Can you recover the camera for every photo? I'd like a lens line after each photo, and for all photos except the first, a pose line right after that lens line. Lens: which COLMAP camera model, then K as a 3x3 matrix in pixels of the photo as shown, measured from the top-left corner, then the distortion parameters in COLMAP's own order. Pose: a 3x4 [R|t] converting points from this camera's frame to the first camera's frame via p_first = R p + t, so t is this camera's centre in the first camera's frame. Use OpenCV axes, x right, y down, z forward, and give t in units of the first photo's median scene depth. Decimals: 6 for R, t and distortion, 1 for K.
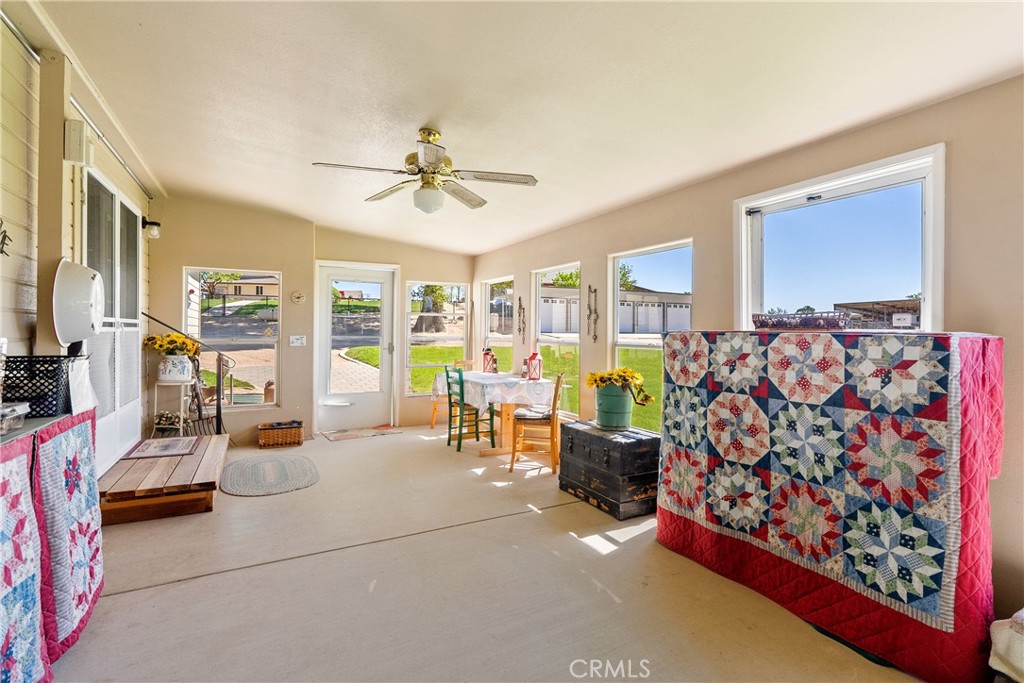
lens RADIAL K [[468.2, 0, 508.7], [0, 468.2, 326.9], [0, 0, 1]] dist [0.000282, 0.000080]
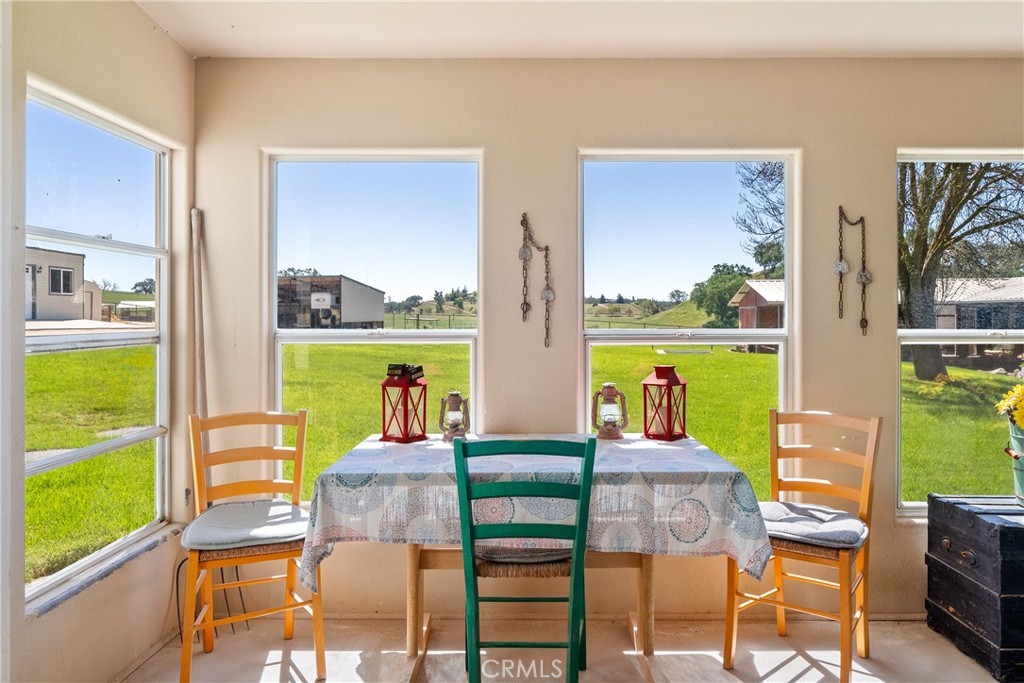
lens RADIAL K [[680.1, 0, 513.9], [0, 680.1, 316.2], [0, 0, 1]] dist [-0.005102, -0.002262]
pose [[0.467733, -0.002633, 0.883866, -0.442132], [-0.007078, 0.999952, 0.006724, 0.010898], [-0.883842, -0.009402, 0.467692, 0.773286]]
